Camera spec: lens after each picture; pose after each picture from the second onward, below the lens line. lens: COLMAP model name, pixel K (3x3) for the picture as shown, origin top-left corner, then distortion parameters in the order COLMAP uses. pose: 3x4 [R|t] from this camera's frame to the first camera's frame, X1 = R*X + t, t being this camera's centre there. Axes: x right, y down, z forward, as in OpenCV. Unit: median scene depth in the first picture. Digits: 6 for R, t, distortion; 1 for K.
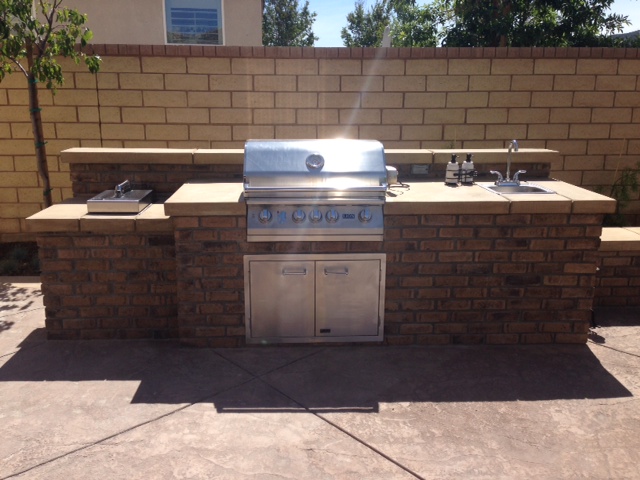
lens RADIAL K [[573.7, 0, 316.0], [0, 573.7, 239.4], [0, 0, 1]] dist [0.136789, -0.209070]
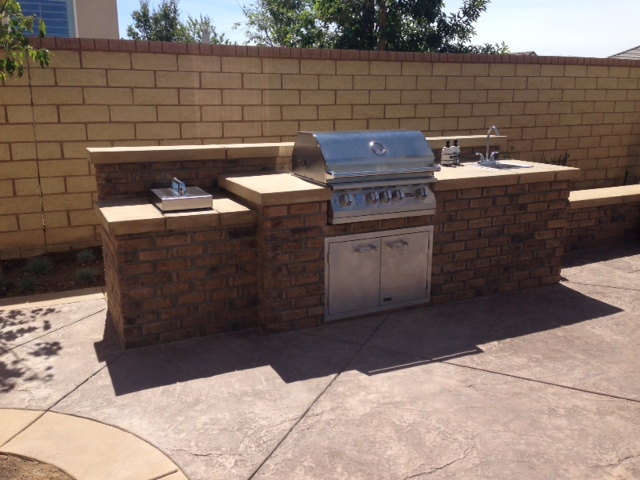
lens RADIAL K [[573.7, 0, 316.0], [0, 573.7, 239.4], [0, 0, 1]] dist [0.136789, -0.209070]
pose [[0.920118, -0.097831, 0.379225, -0.525289], [0.099473, 0.994922, 0.015316, 0.011076], [-0.378798, 0.023630, 0.925178, 0.011773]]
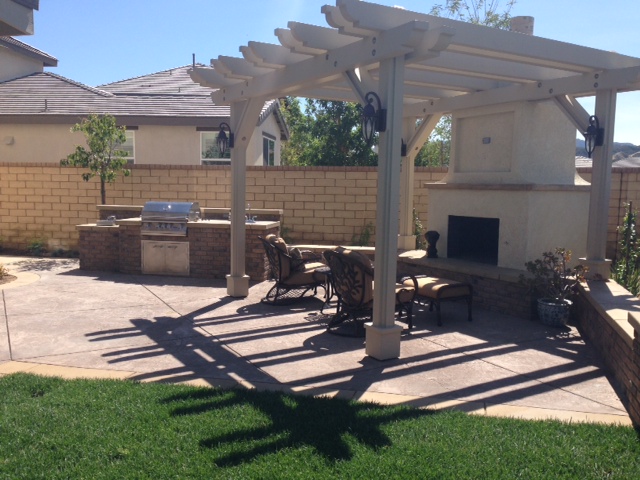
lens RADIAL K [[573.7, 0, 316.0], [0, 573.7, 239.4], [0, 0, 1]] dist [0.136789, -0.209070]
pose [[0.971446, 0.034833, -0.234691, 1.324197], [-0.070547, 0.986833, -0.145549, 0.362715], [0.226531, 0.157950, 0.961112, -1.487596]]
